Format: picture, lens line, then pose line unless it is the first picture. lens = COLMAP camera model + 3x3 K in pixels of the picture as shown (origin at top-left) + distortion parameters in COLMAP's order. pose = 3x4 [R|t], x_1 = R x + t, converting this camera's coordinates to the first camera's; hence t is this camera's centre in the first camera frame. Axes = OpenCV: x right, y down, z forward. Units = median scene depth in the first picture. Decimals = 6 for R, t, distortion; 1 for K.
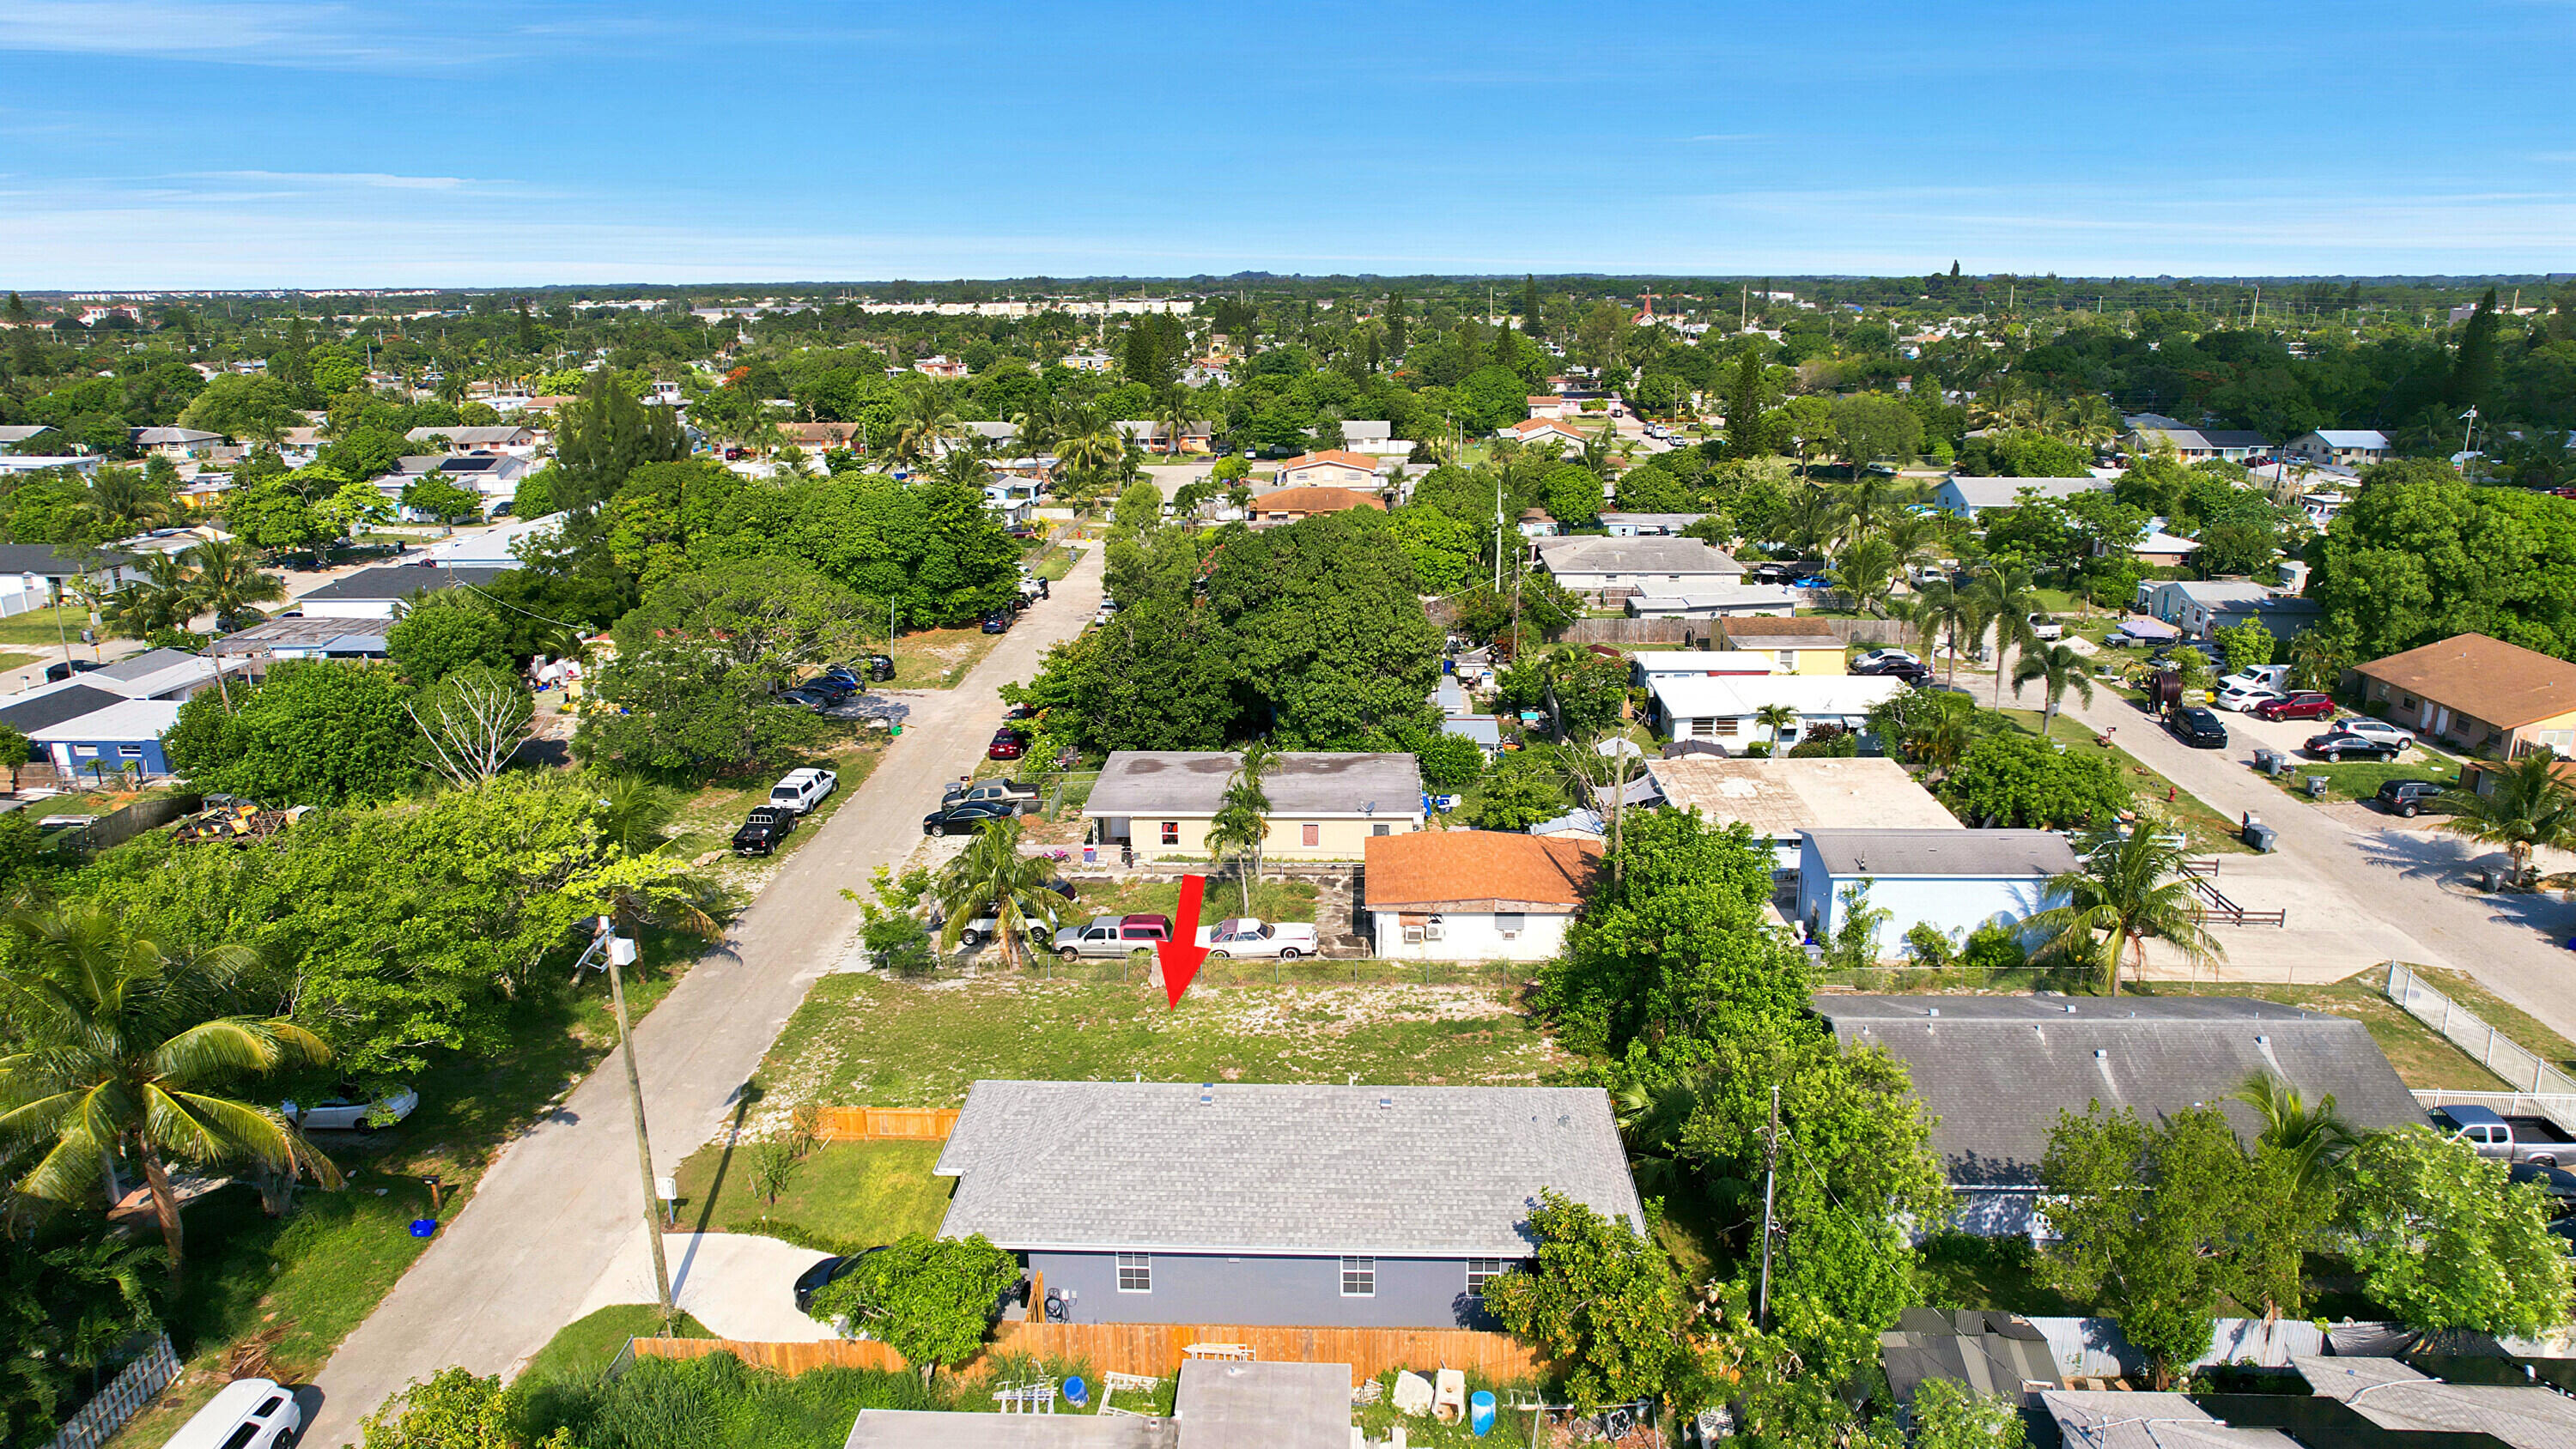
lens RADIAL K [[1638.5, 0, 1298.5], [0, 1638.5, 740.3], [0, 0, 1]] dist [-0.068434, 0.061773]
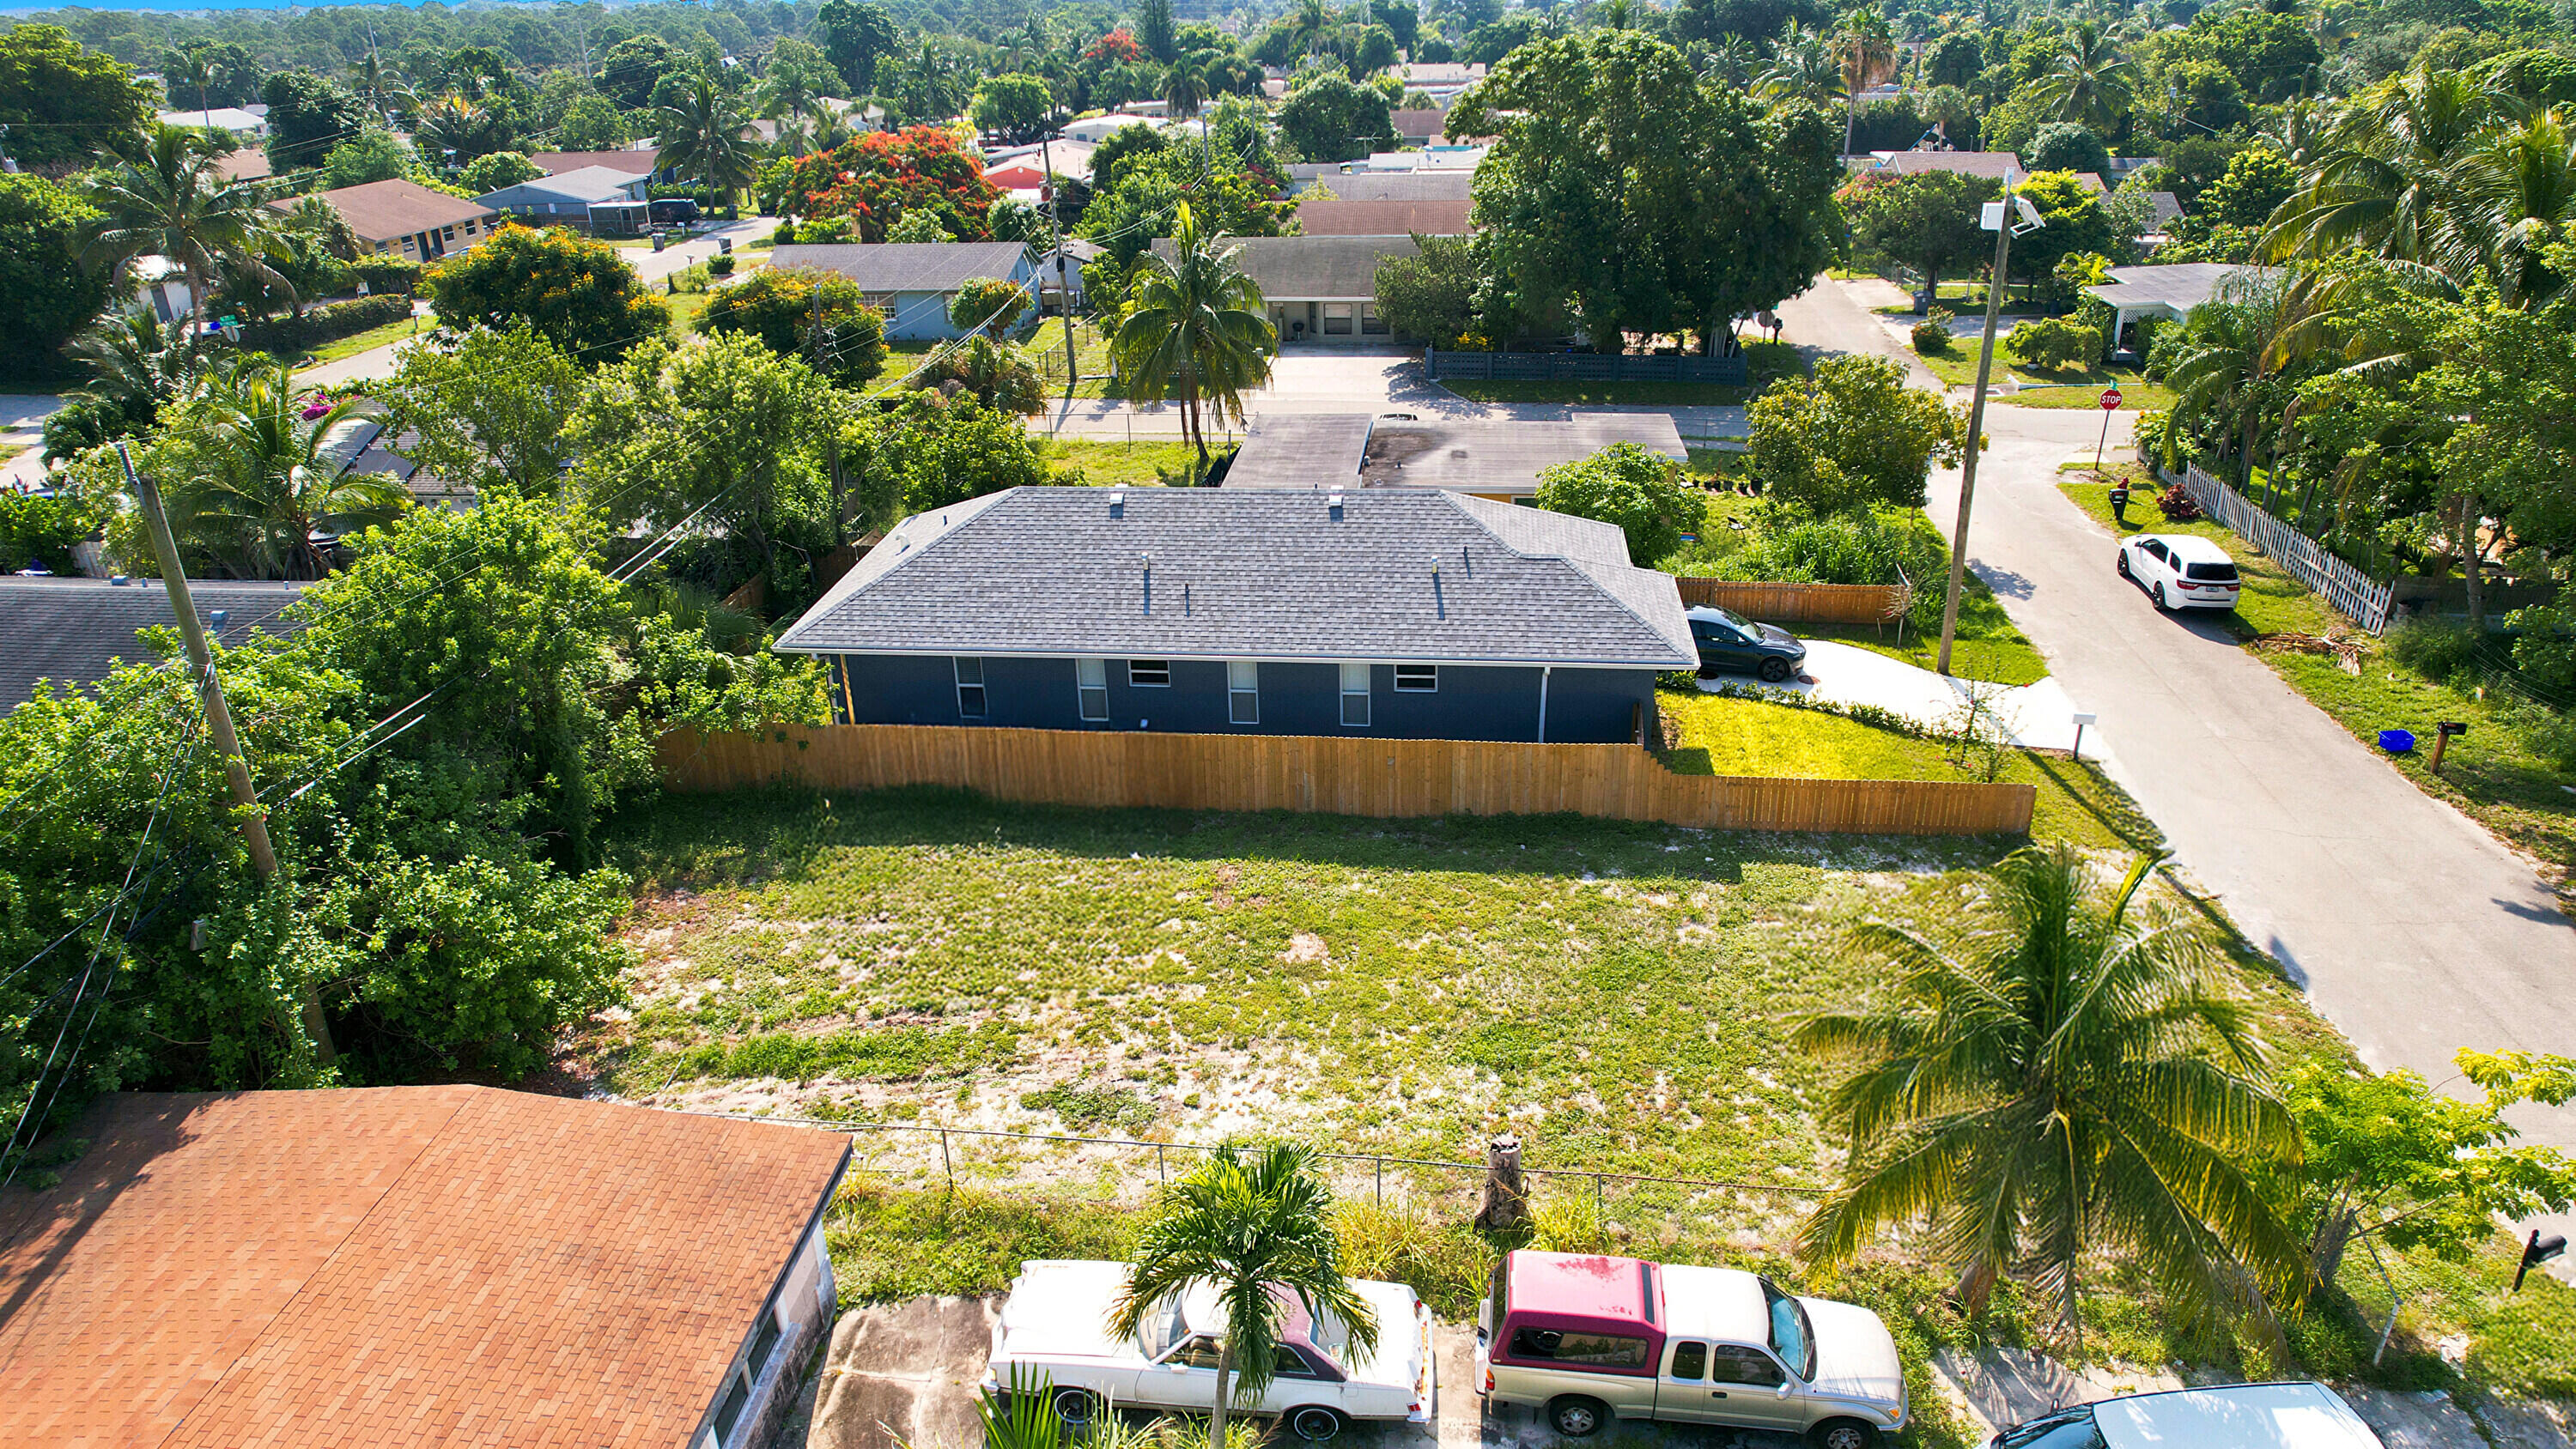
lens RADIAL K [[1638.5, 0, 1297.7], [0, 1638.5, 735.6], [0, 0, 1]] dist [-0.068434, 0.061773]
pose [[-0.997561, -0.001444, 0.069788, -0.049796], [0.044865, 0.752654, 0.656886, -0.119706], [-0.053475, 0.658414, -0.750753, 0.898145]]
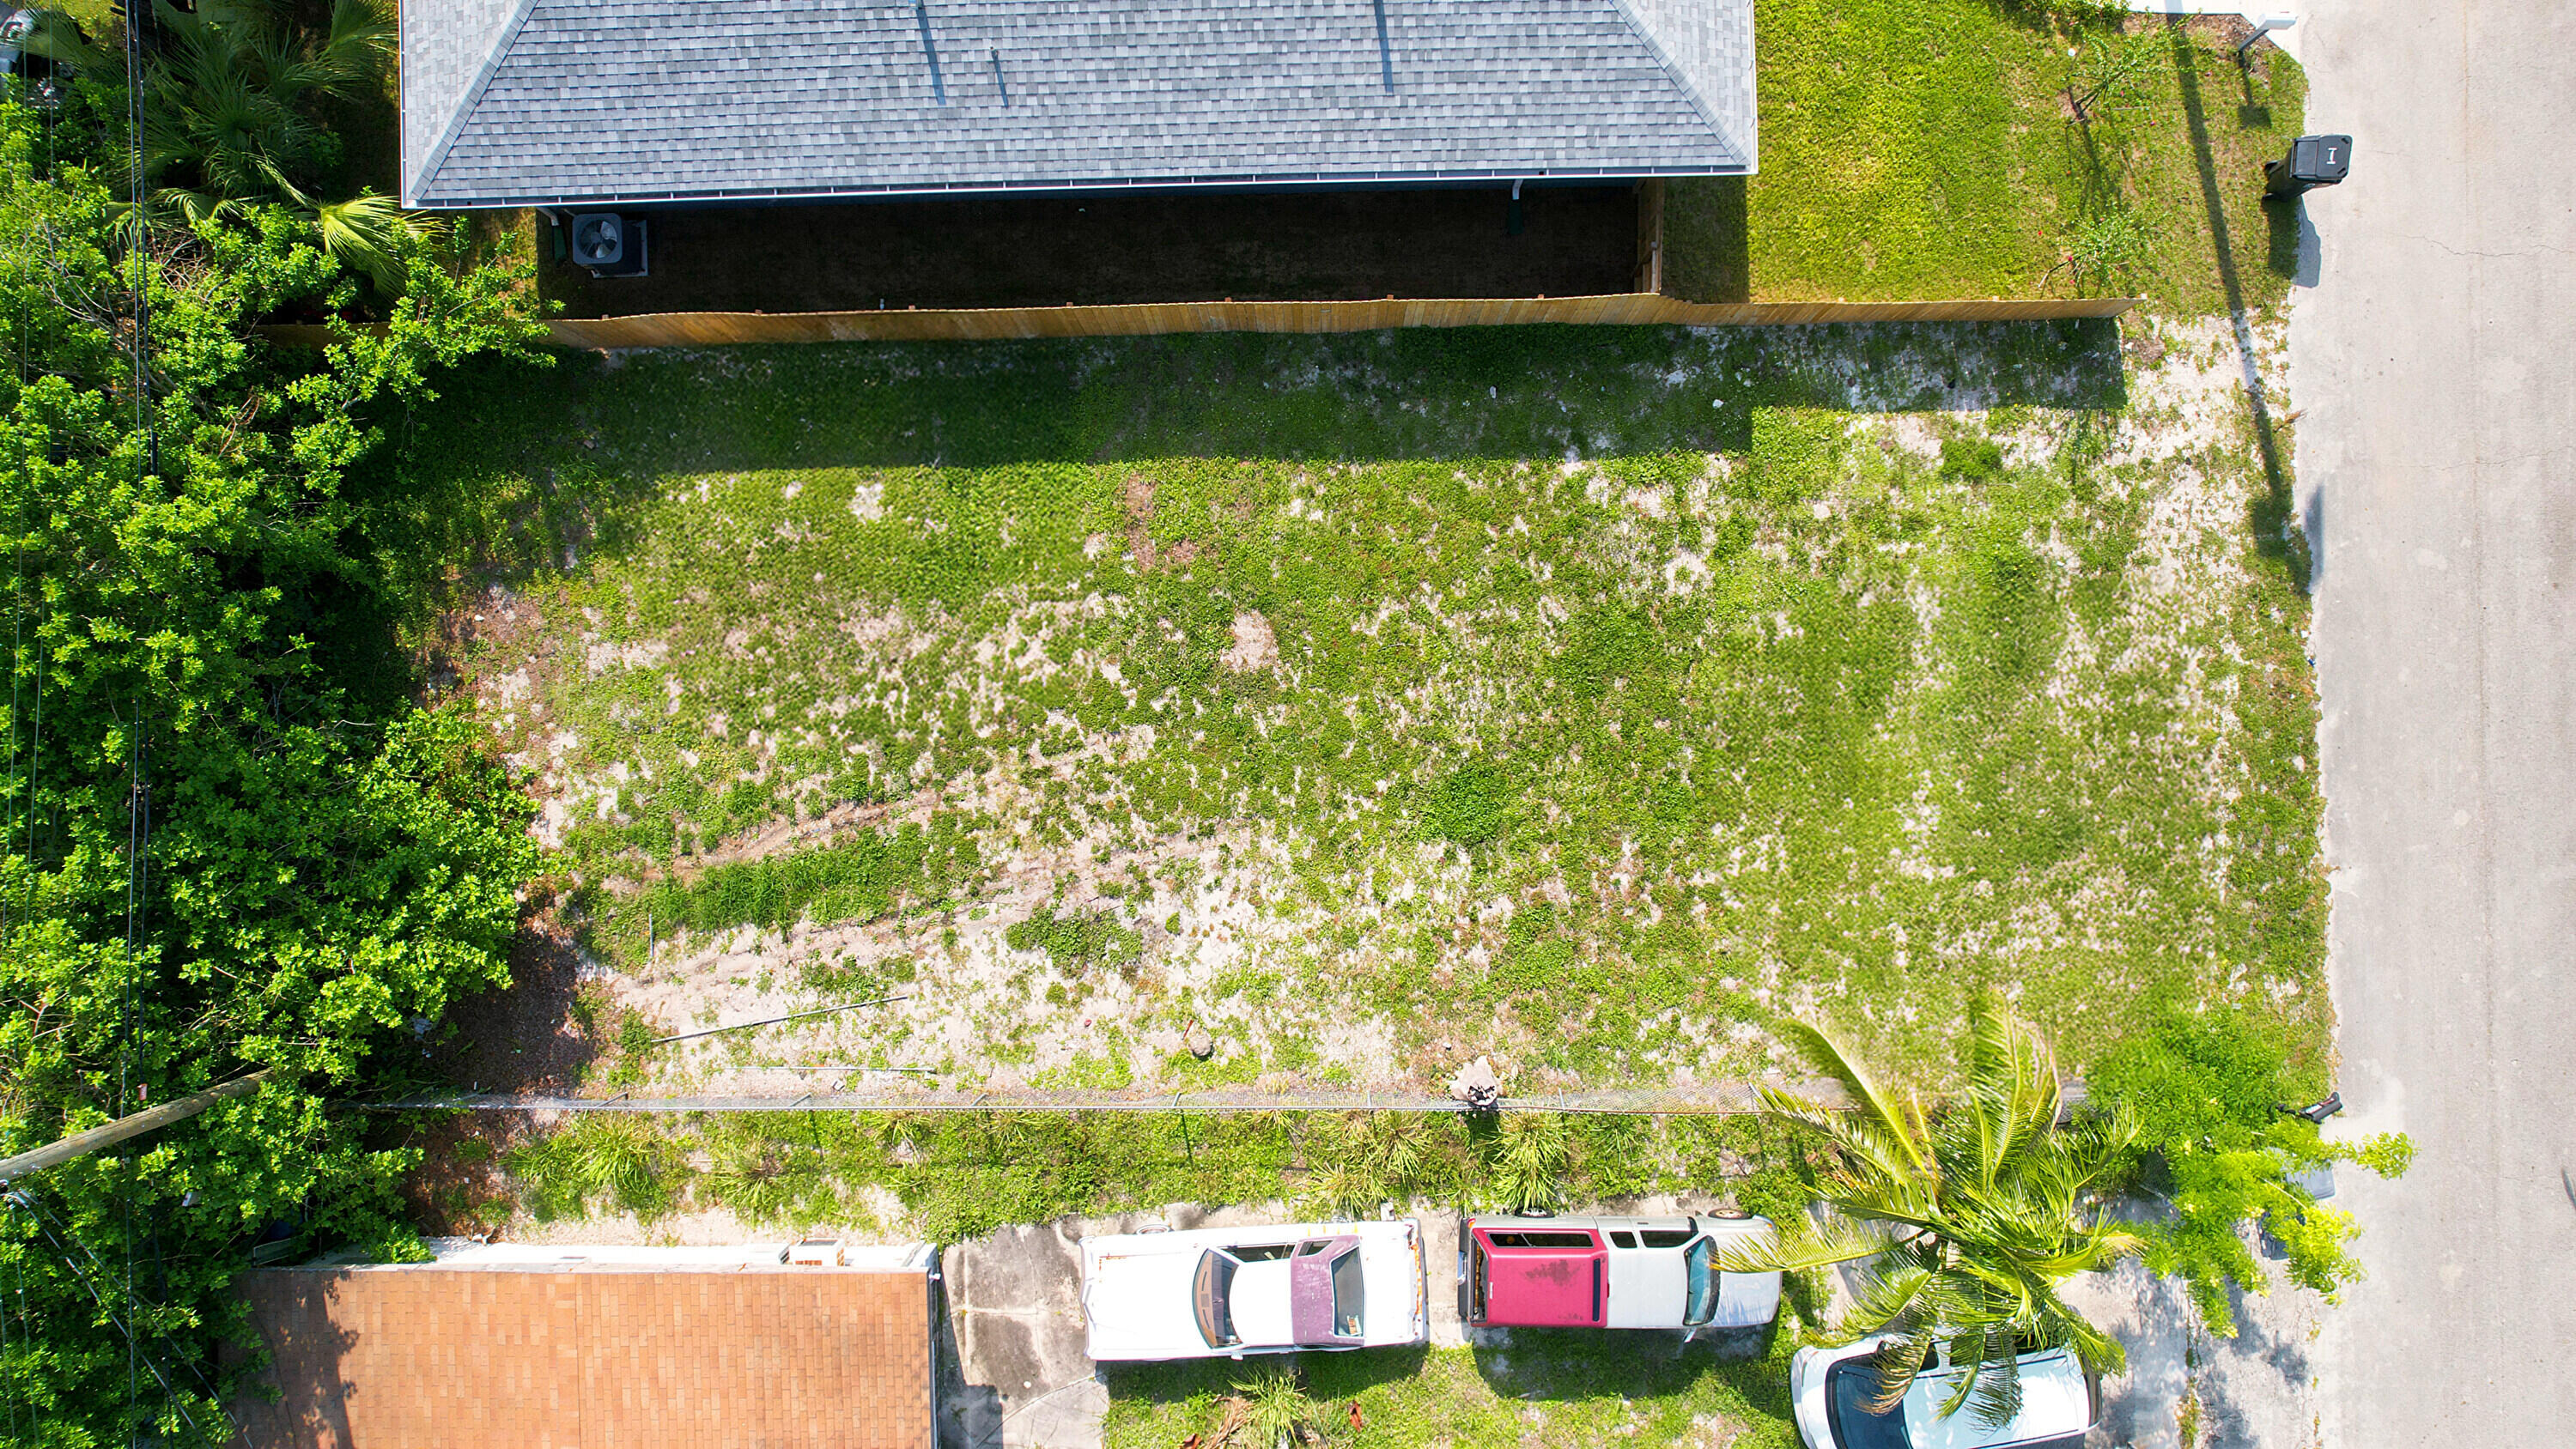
lens RADIAL K [[1638.5, 0, 1296.6], [0, 1638.5, 726.0], [0, 0, 1]] dist [-0.068434, 0.061773]
pose [[-0.998226, 0.056513, 0.018747, -0.040951], [0.002648, -0.272406, 0.962179, -0.159801], [0.059482, 0.960521, 0.271773, 0.604664]]
